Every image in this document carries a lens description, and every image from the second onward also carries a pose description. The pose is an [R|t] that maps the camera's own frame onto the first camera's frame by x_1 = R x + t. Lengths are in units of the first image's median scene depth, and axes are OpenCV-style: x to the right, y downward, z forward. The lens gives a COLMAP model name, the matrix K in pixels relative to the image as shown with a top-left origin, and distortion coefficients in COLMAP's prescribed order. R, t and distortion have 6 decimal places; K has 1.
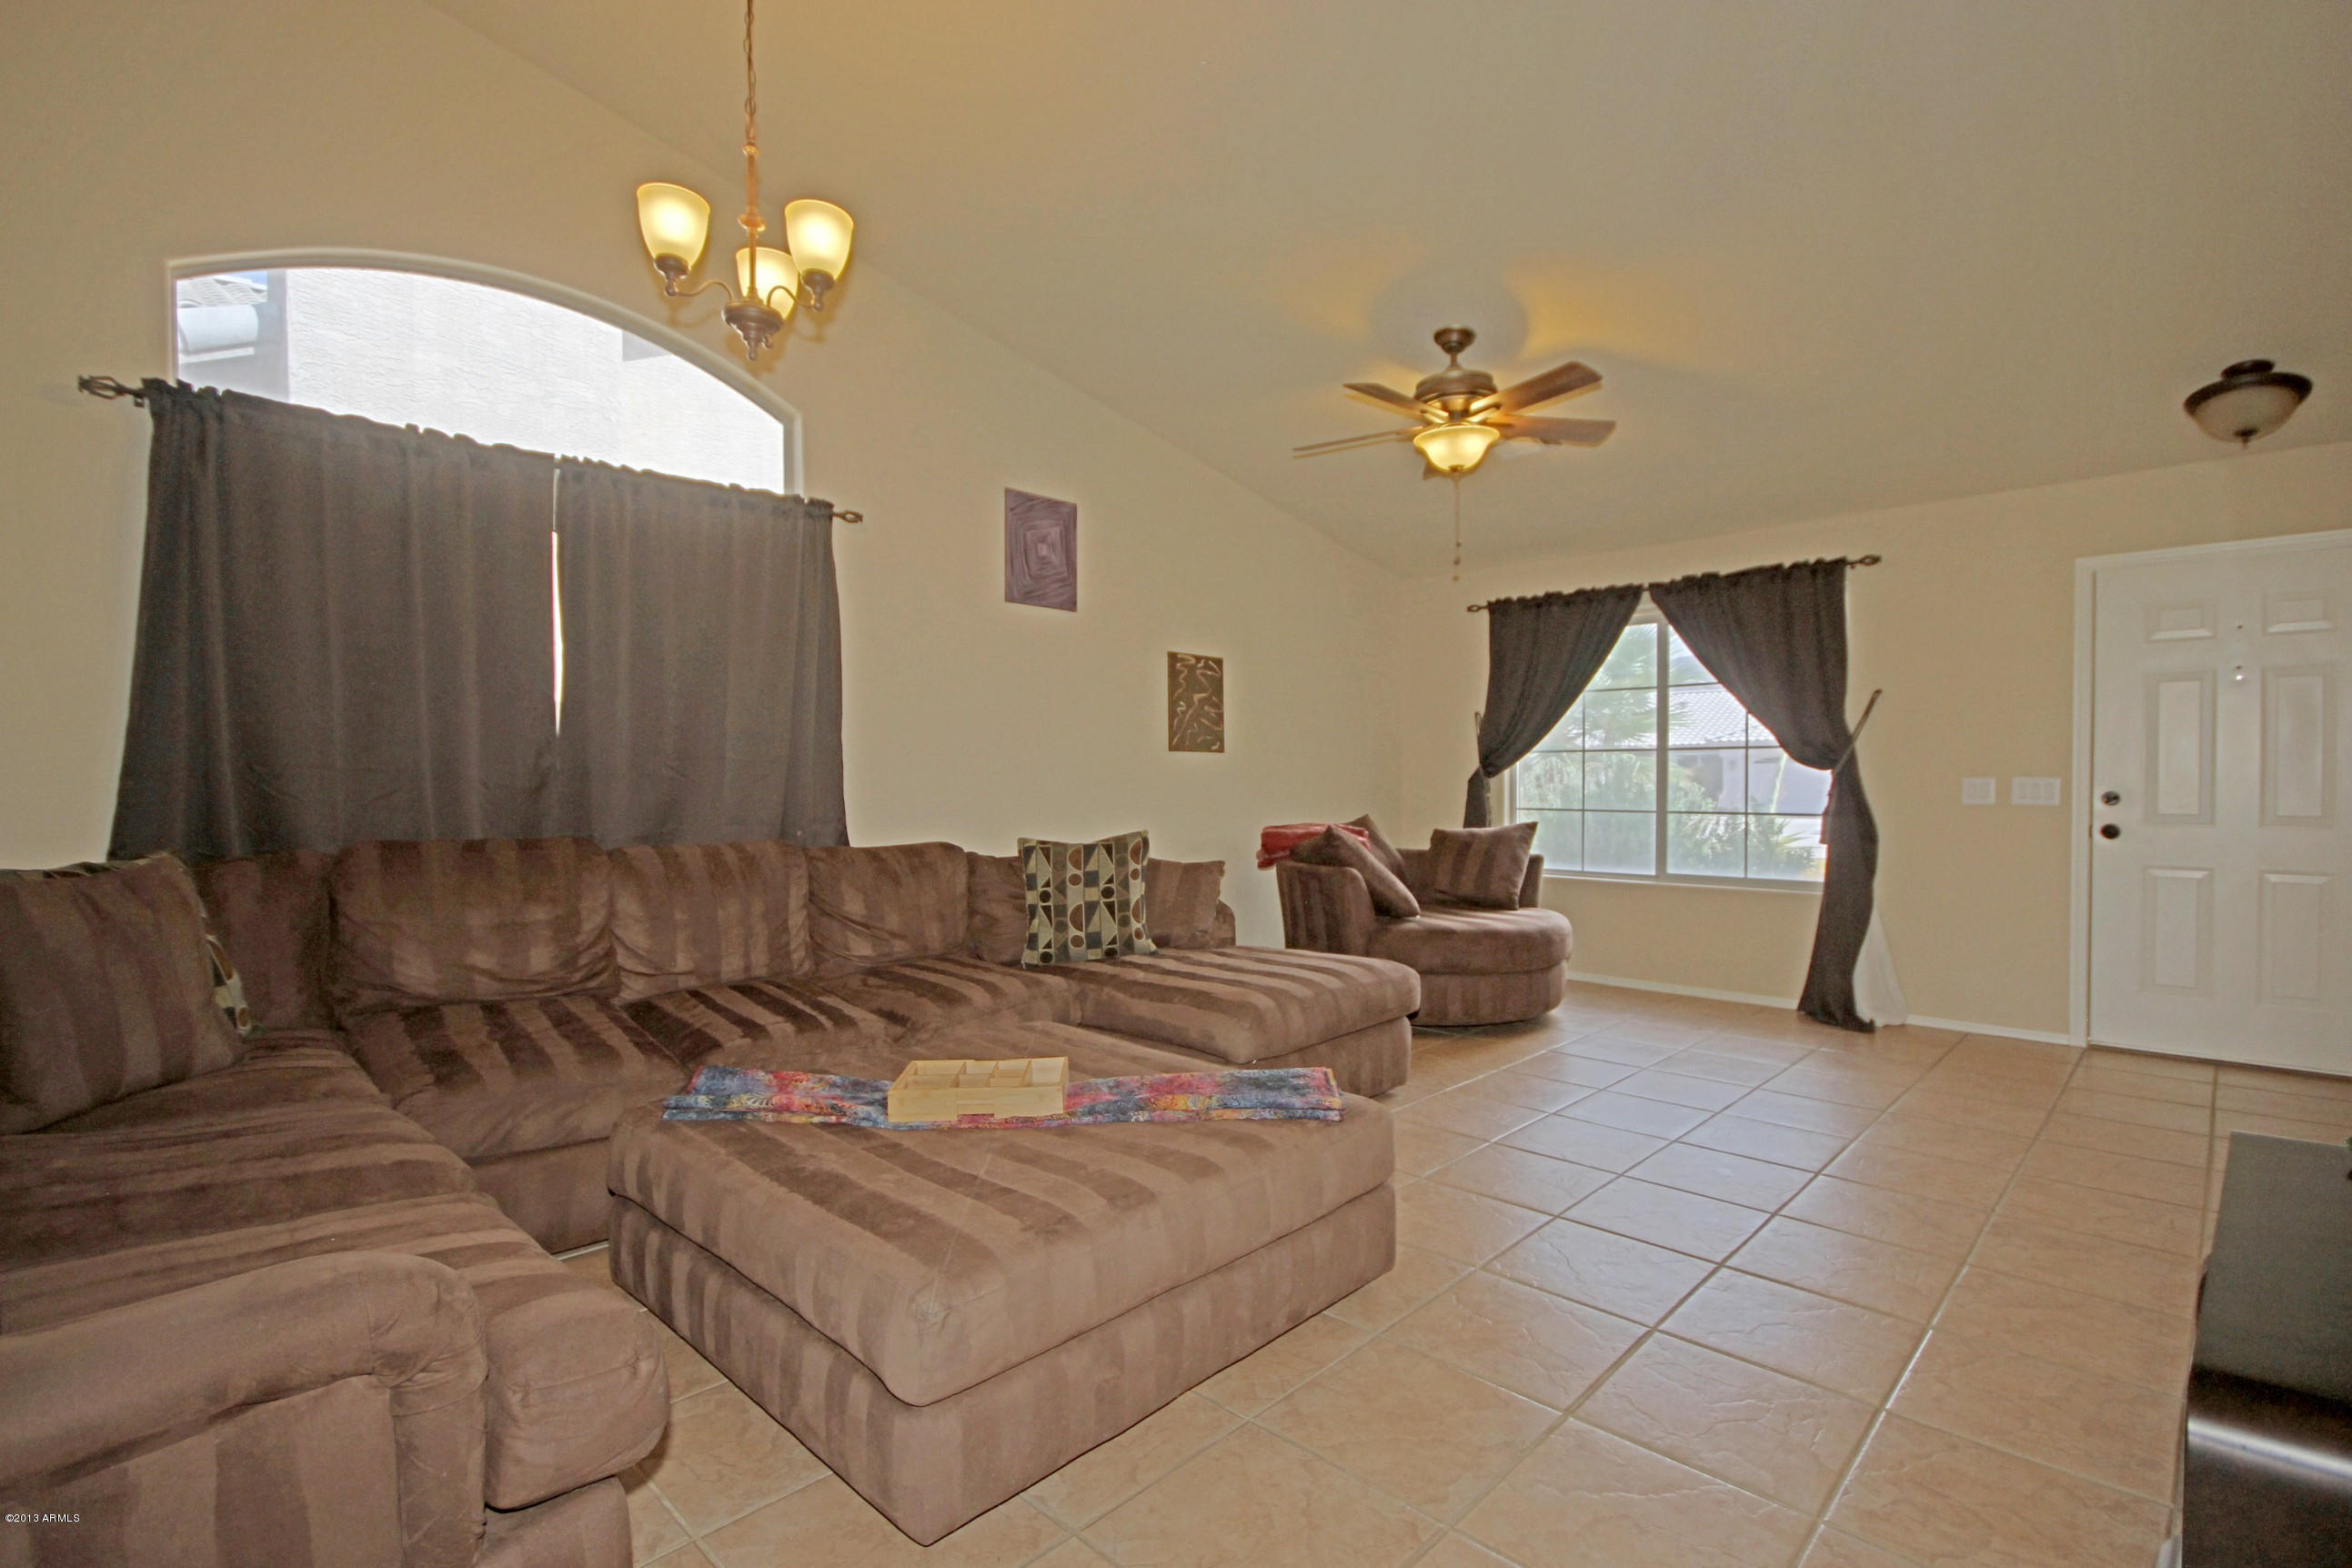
lens RADIAL K [[1080.5, 0, 1192.4], [0, 1080.5, 785.4], [0, 0, 1]] dist [0.021435, -0.020477]
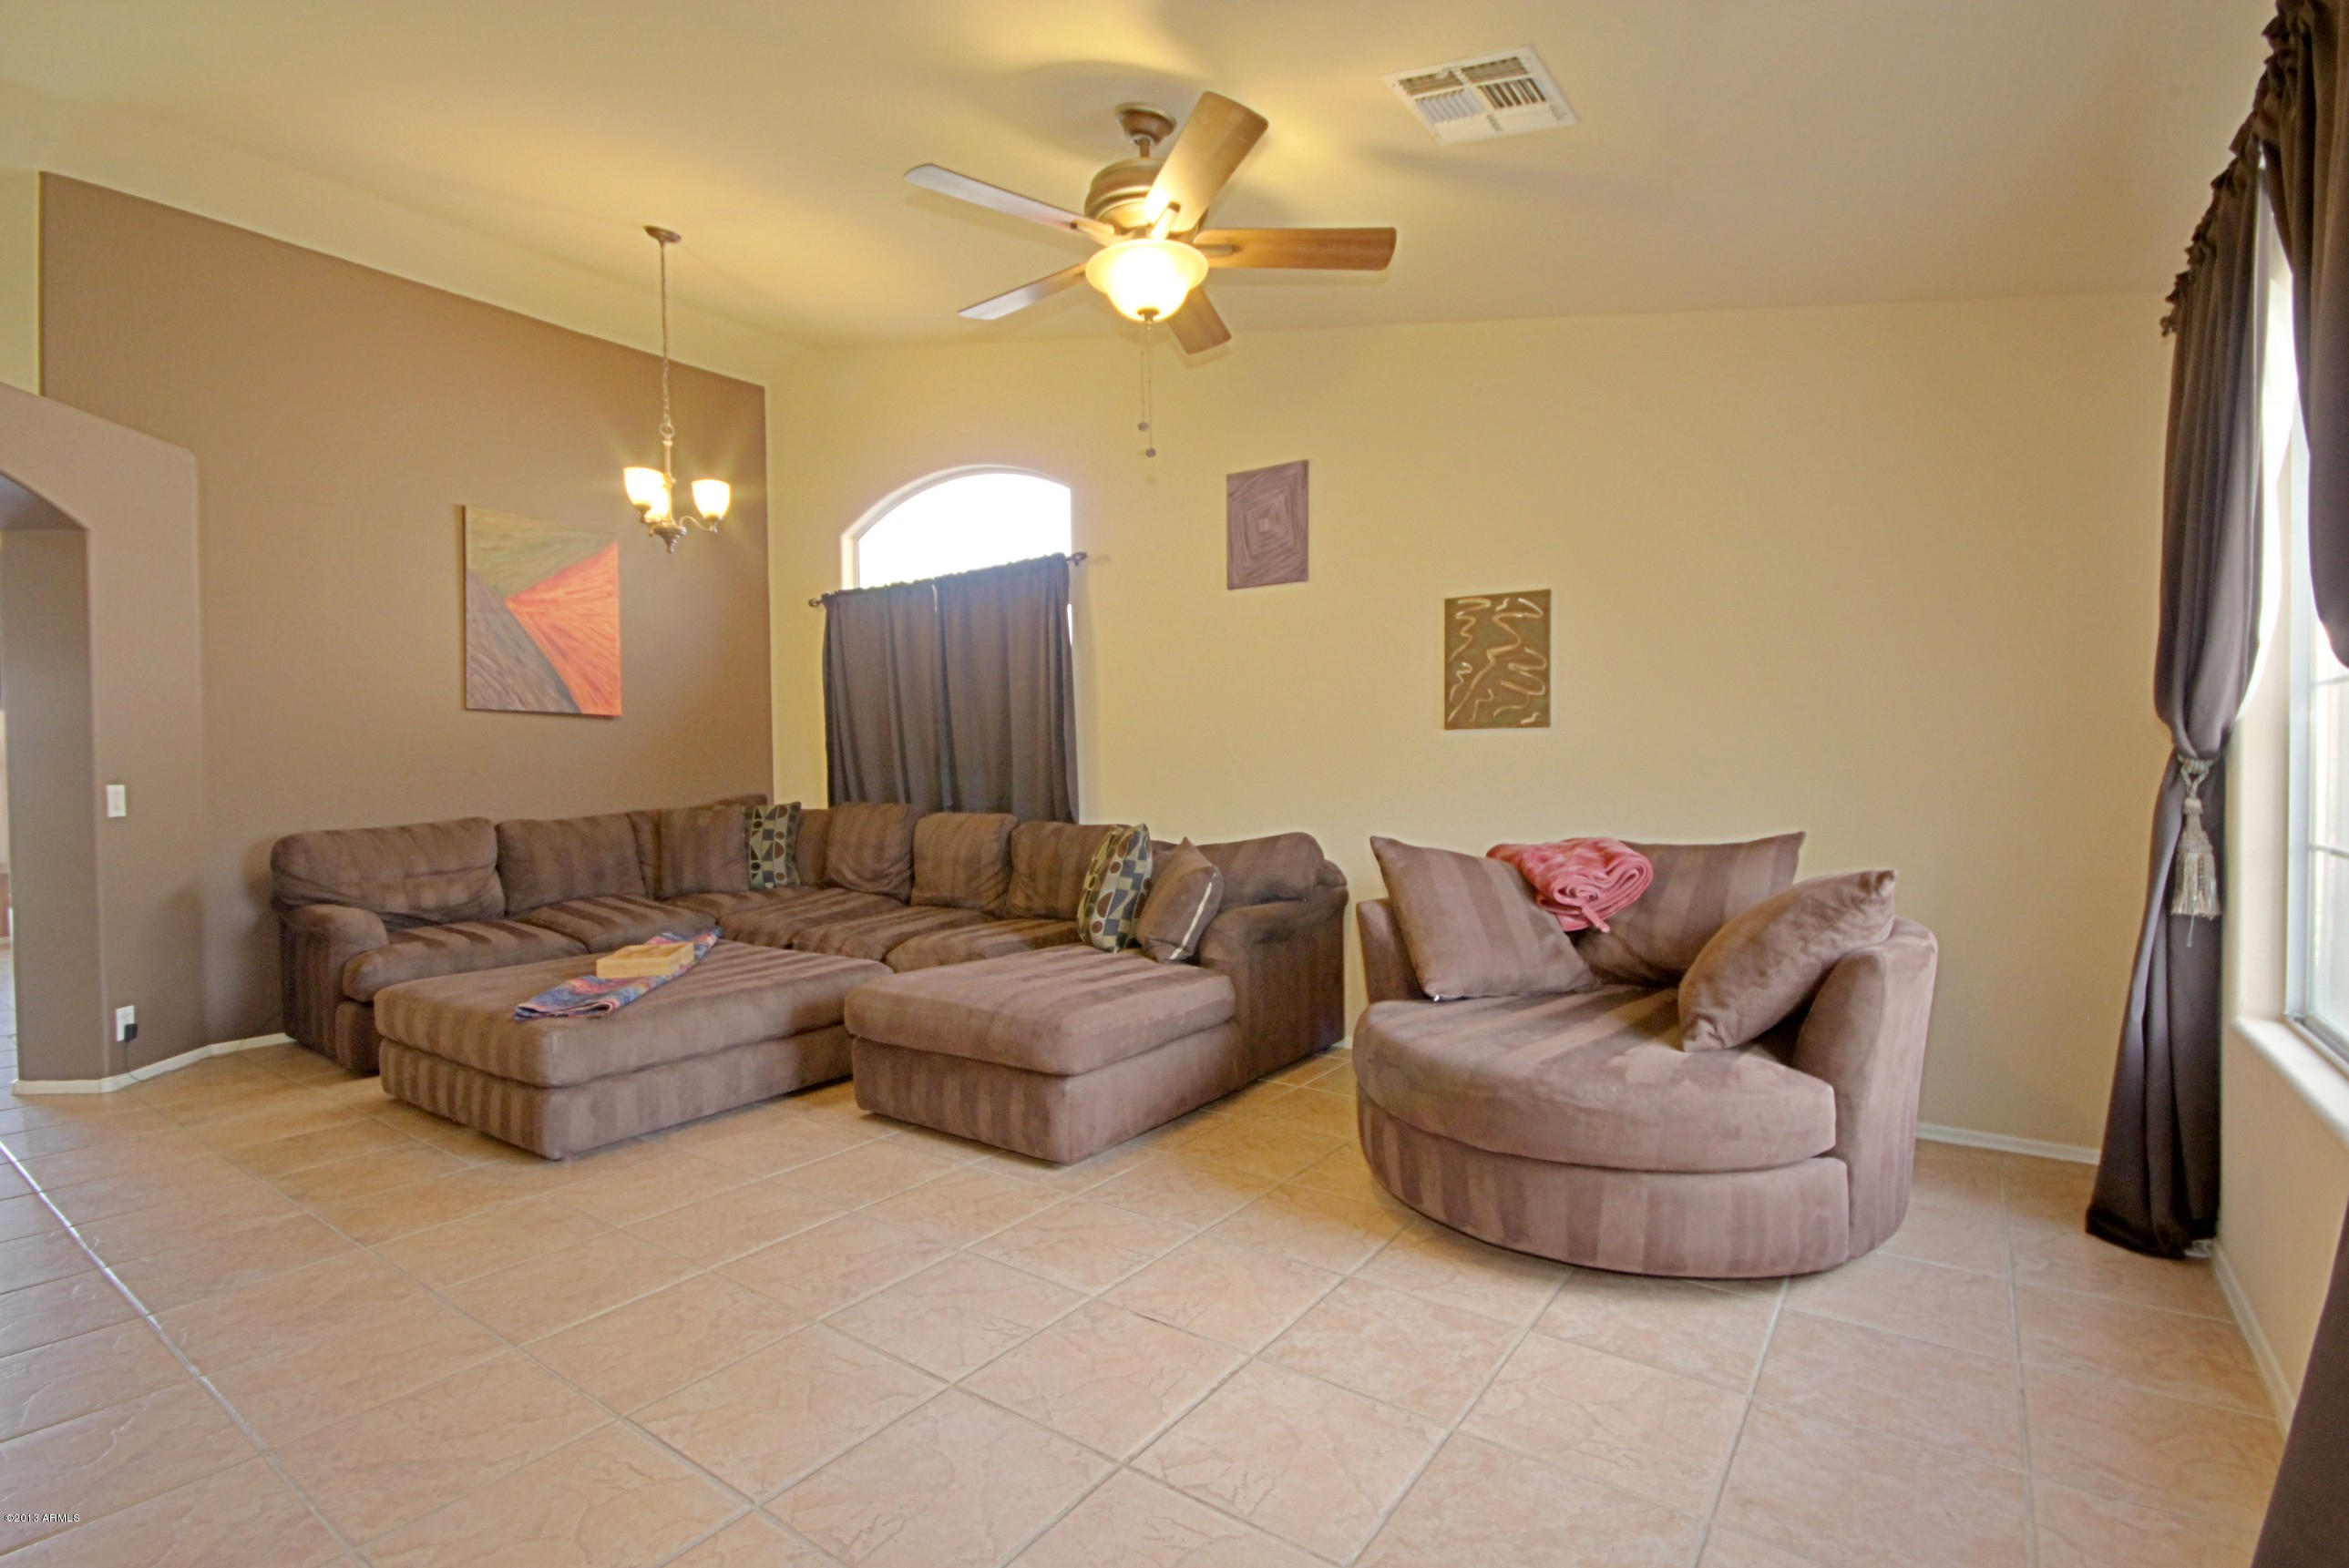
lens RADIAL K [[1079.1, 0, 1190.9], [0, 1079.1, 785.4], [0, 0, 1]] dist [0.021435, -0.020477]
pose [[0.157322, 0.024058, -0.987254, 0.779992], [0.009957, 0.999614, 0.025946, -0.015499], [0.987497, -0.013912, 0.157022, 0.778679]]
